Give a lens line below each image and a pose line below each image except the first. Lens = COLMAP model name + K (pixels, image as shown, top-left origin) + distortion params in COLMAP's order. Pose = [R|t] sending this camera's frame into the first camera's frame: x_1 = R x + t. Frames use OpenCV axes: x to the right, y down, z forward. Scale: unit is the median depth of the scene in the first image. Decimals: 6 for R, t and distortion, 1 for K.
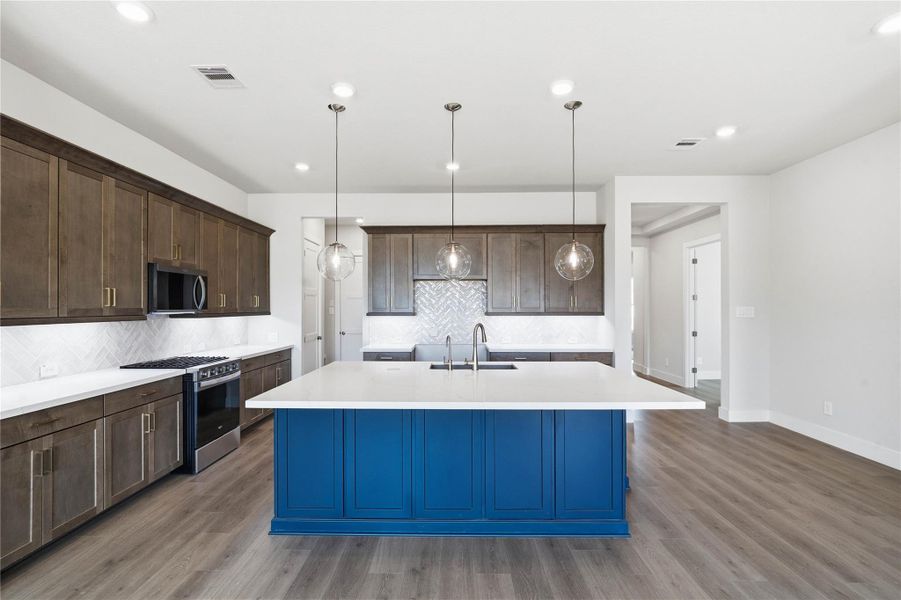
lens RADIAL K [[436.4, 0, 448.3], [0, 436.4, 309.5], [0, 0, 1]] dist [0.000676, 0.001230]
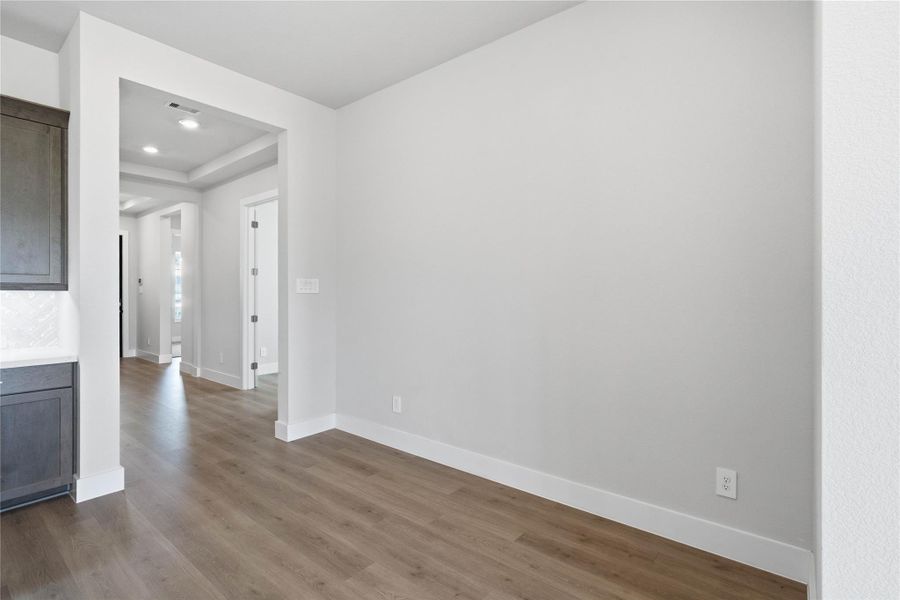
lens RADIAL K [[435.9, 0, 452.1], [0, 435.9, 293.9], [0, 0, 1]] dist [0.000676, 0.001230]
pose [[0.623671, 0.002335, 0.781684, 0.237274], [0.001169, 0.999992, -0.003921, 0.020721], [-0.781686, 0.003359, 0.623663, 0.324885]]
